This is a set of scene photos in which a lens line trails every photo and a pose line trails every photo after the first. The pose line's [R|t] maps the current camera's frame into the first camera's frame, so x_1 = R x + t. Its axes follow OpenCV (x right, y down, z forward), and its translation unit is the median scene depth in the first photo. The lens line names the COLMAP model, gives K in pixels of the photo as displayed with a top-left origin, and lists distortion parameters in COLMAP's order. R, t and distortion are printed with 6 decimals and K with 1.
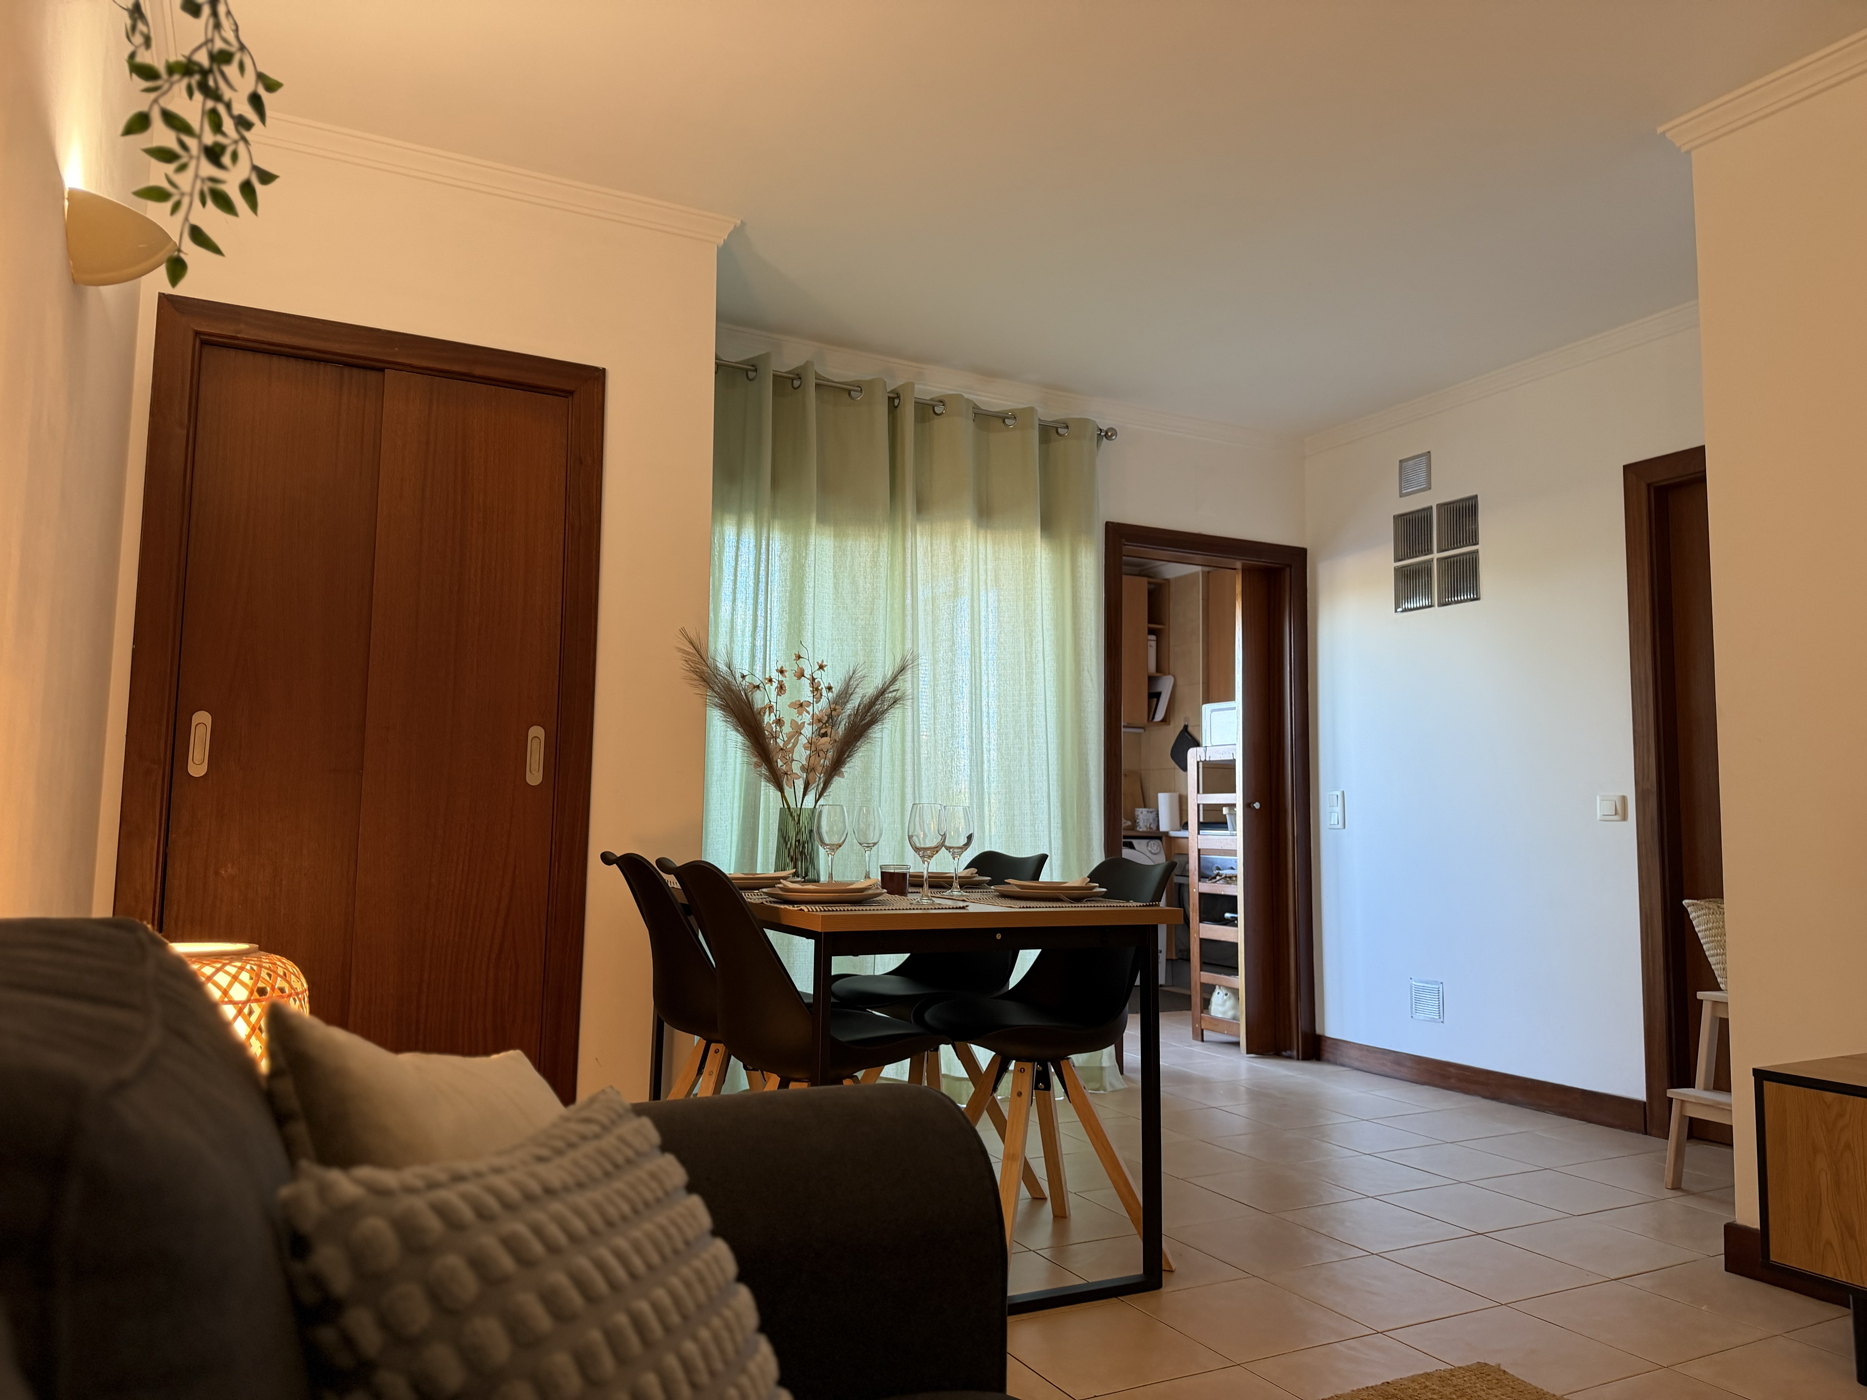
lens RADIAL K [[1321.4, 0, 899.6], [0, 1321.4, 713.0], [0, 0, 1]] dist [0.048259, -0.043023]
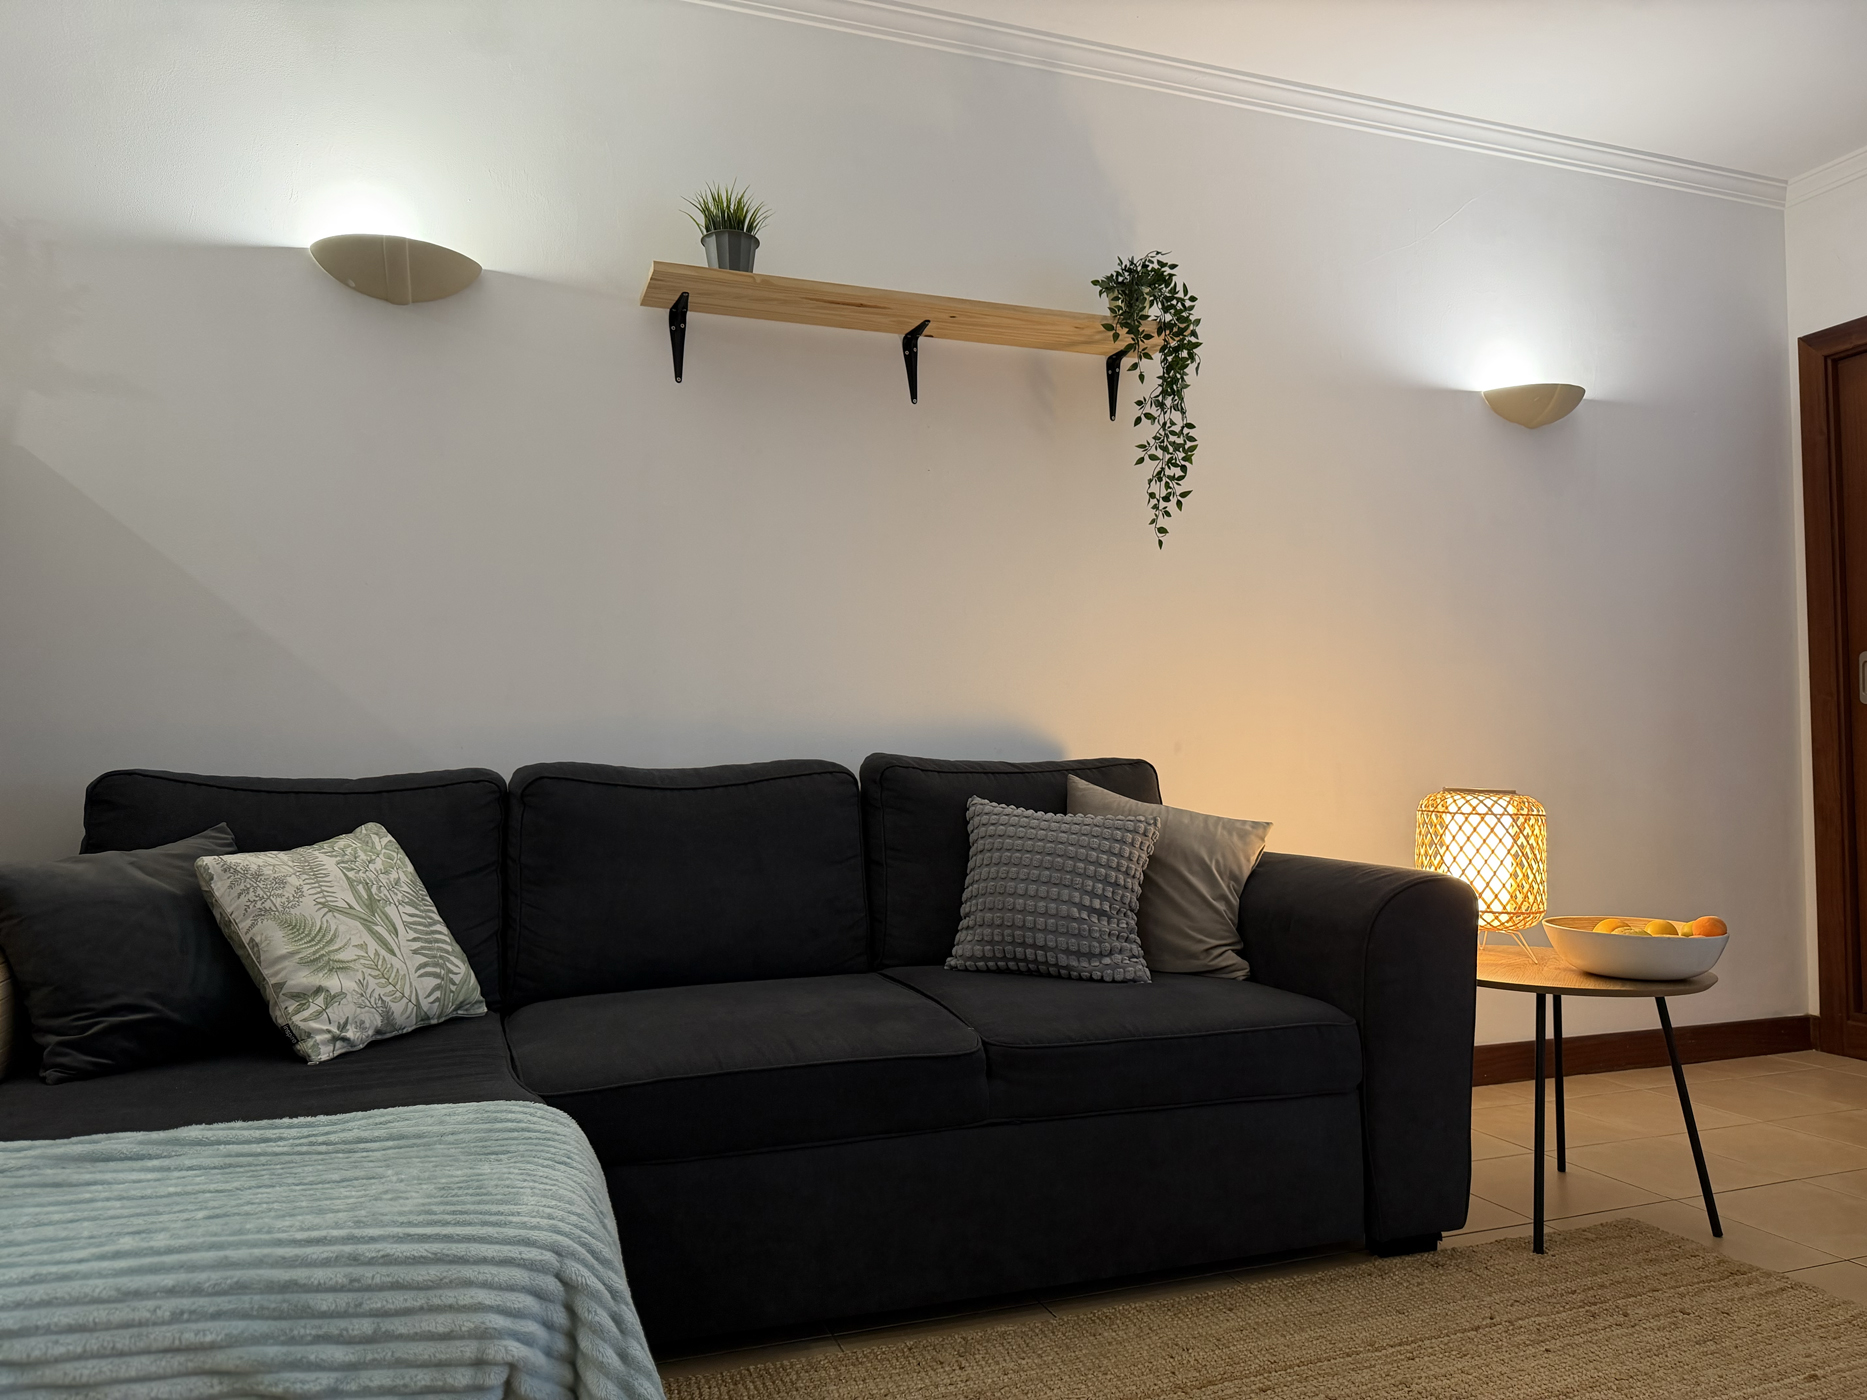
lens RADIAL K [[1321.4, 0, 924.9], [0, 1321.4, 707.5], [0, 0, 1]] dist [0.048259, -0.043023]
pose [[-0.157528, -0.063490, -0.985471, 1.028526], [0.083268, 0.993523, -0.077320, 0.090310], [0.983998, -0.094239, -0.151221, 0.385695]]
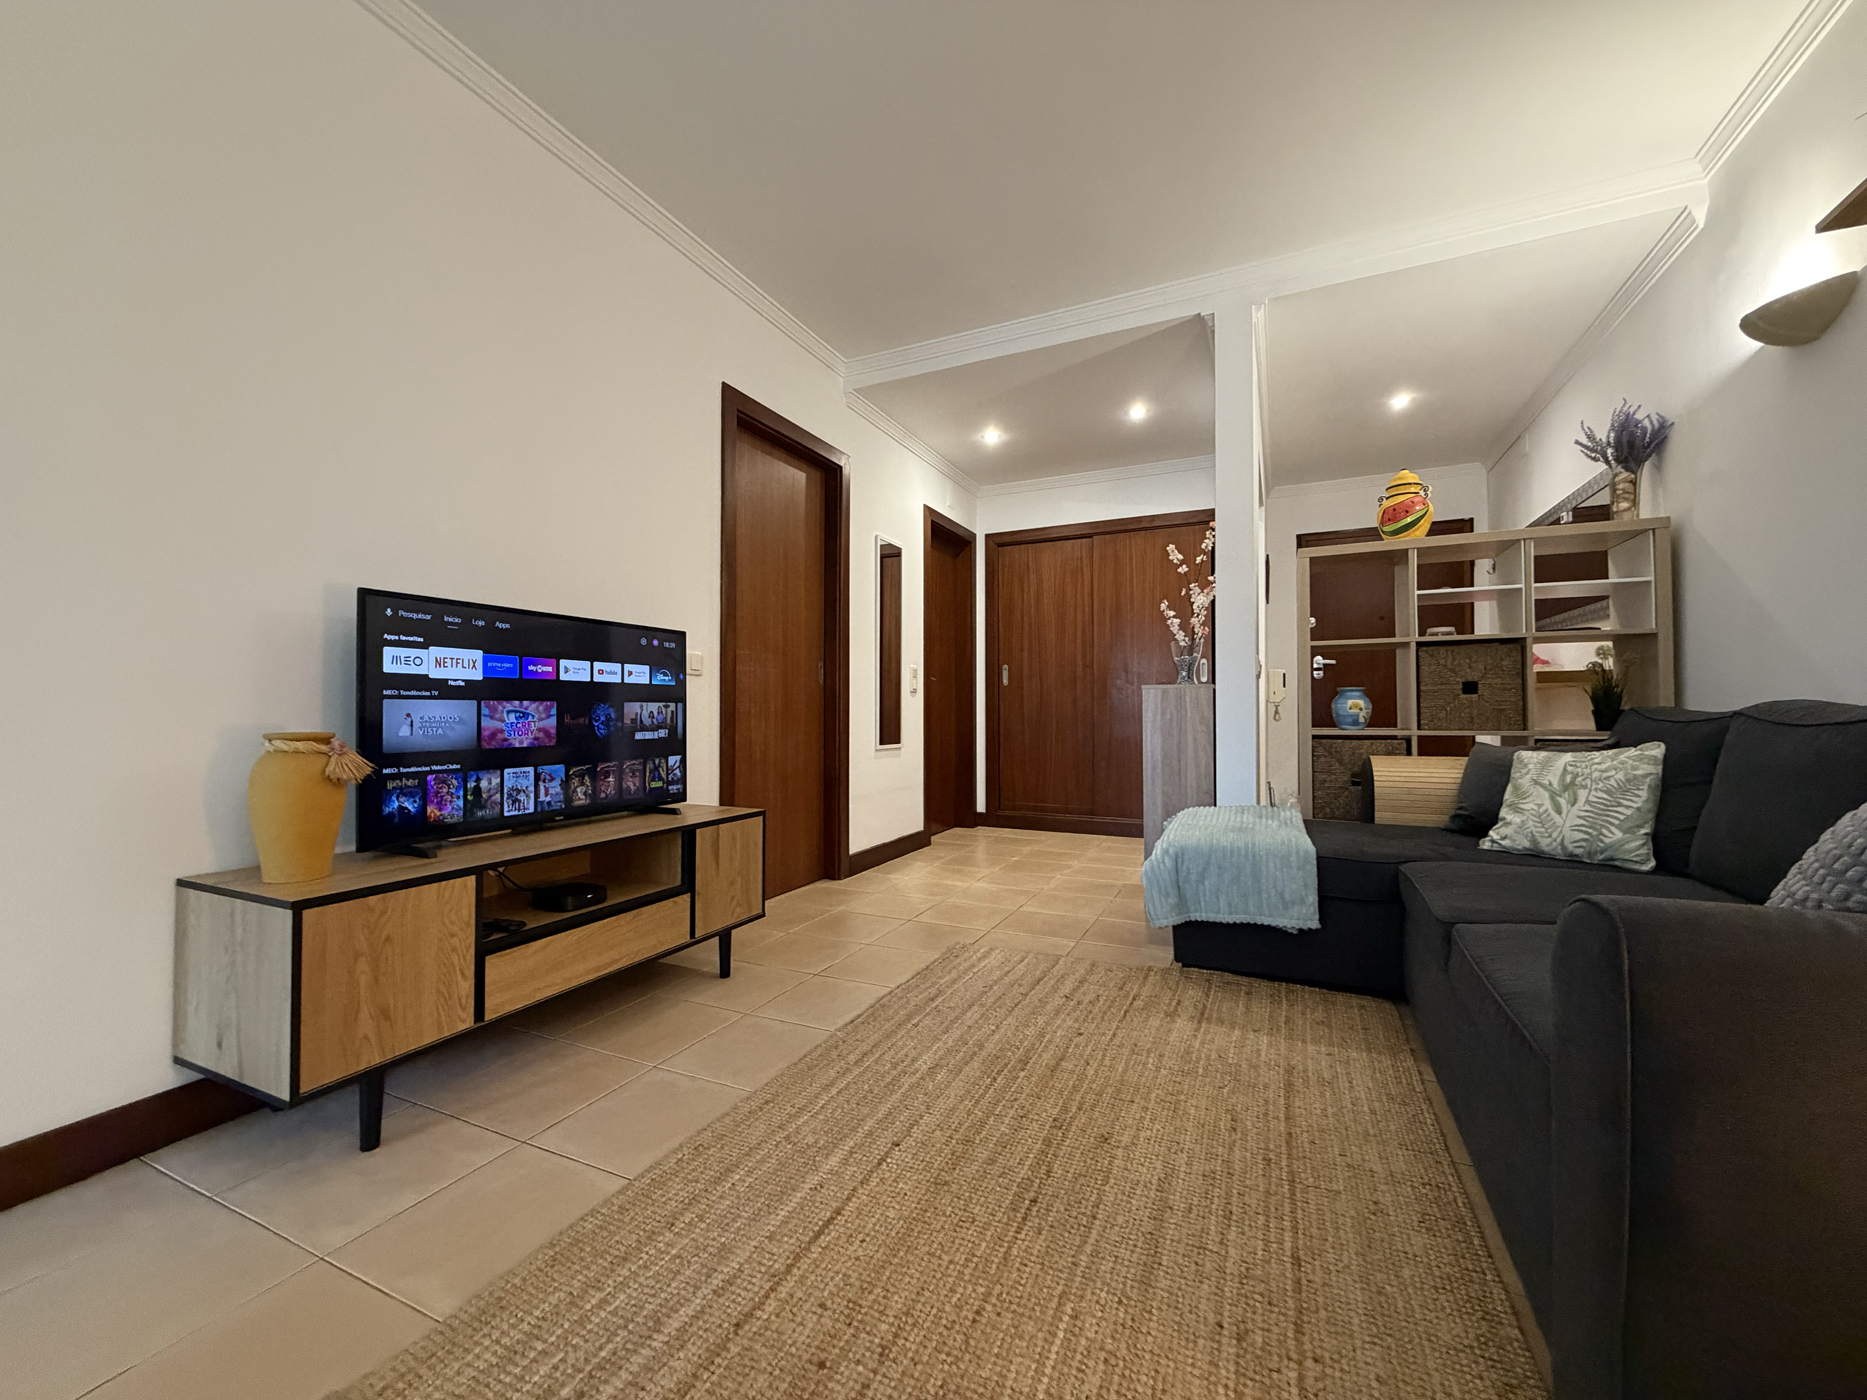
lens RADIAL K [[752.1, 0, 938.3], [0, 752.1, 702.5], [0, 0, 1]] dist [0.003869, 0.000335]
pose [[-0.609471, -0.016094, 0.792645, -0.062459], [-0.077469, 0.996218, -0.039339, 0.116243], [-0.789014, -0.085381, -0.608413, 1.026879]]
